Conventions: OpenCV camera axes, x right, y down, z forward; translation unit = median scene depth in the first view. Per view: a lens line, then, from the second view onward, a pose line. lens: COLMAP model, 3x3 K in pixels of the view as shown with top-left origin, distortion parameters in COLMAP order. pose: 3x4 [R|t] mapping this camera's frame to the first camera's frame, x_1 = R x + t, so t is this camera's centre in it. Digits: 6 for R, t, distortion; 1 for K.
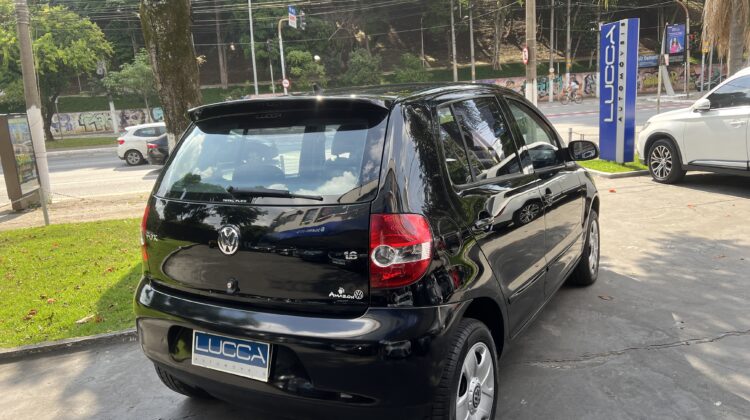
lens RADIAL K [[584.3, 0, 382.1], [0, 584.3, 210.1], [0, 0, 1]] dist [0.078373, -0.074035]
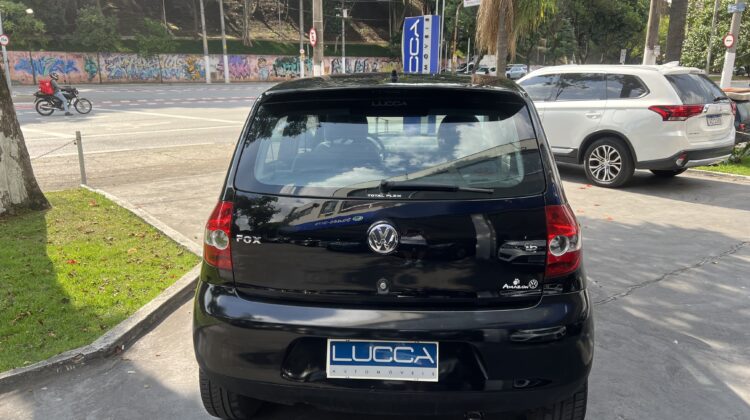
lens RADIAL K [[584.3, 0, 382.1], [0, 584.3, 210.1], [0, 0, 1]] dist [0.078373, -0.074035]
pose [[0.899044, -0.038912, 0.436126, -0.160379], [0.022314, 0.998821, 0.043118, -0.008105], [-0.437290, -0.029033, 0.898852, 0.040830]]
